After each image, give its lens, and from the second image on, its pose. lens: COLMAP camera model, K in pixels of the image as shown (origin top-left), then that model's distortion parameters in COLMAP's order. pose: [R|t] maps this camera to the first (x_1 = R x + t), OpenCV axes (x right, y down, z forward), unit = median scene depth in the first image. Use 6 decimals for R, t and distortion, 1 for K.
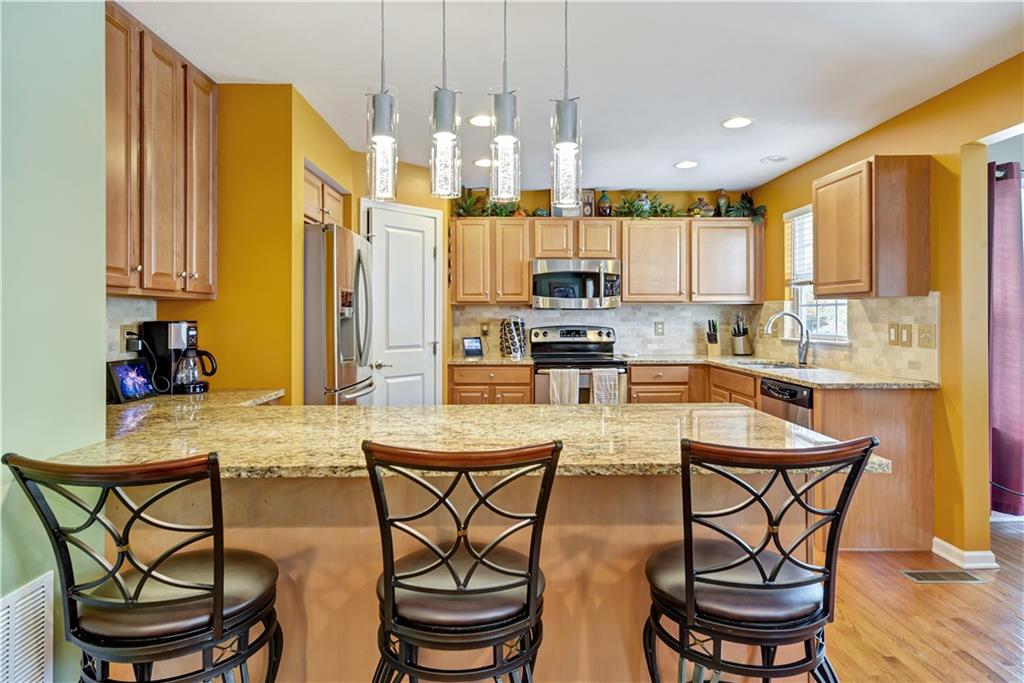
lens RADIAL K [[579.5, 0, 519.4], [0, 579.5, 311.0], [0, 0, 1]] dist [0.003080, 0.002852]
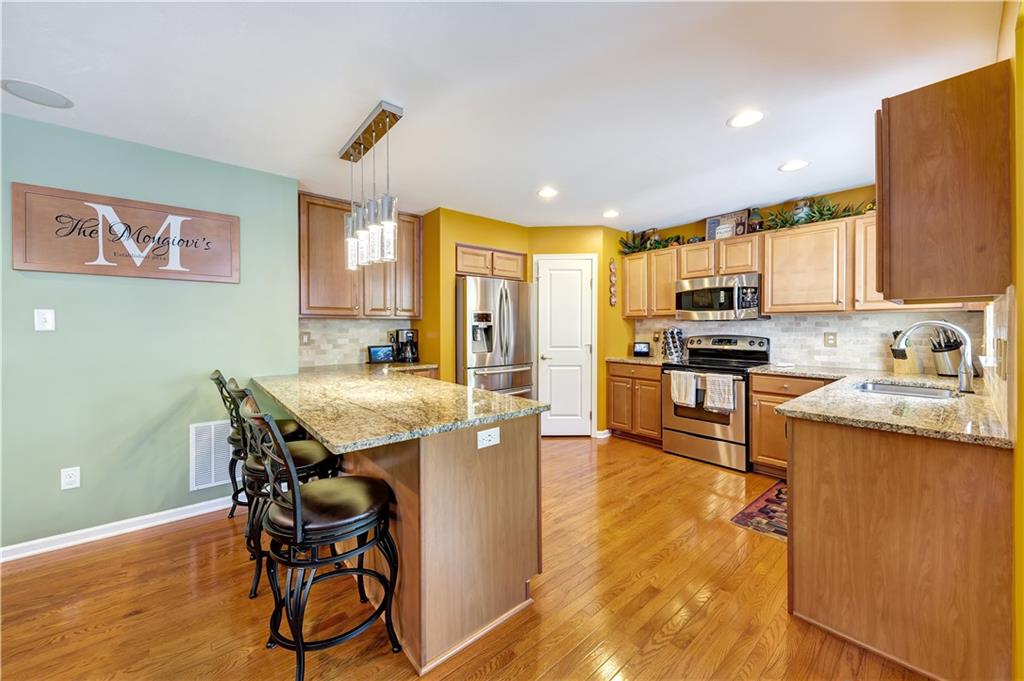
lens RADIAL K [[379.7, 0, 520.0], [0, 379.7, 333.8], [0, 0, 1]] dist [0.000800, -0.000146]
pose [[0.631325, 0.012440, -0.775418, 0.429609], [0.007714, 0.999721, 0.022319, 0.003147], [0.775480, -0.020072, 0.631053, 0.231254]]
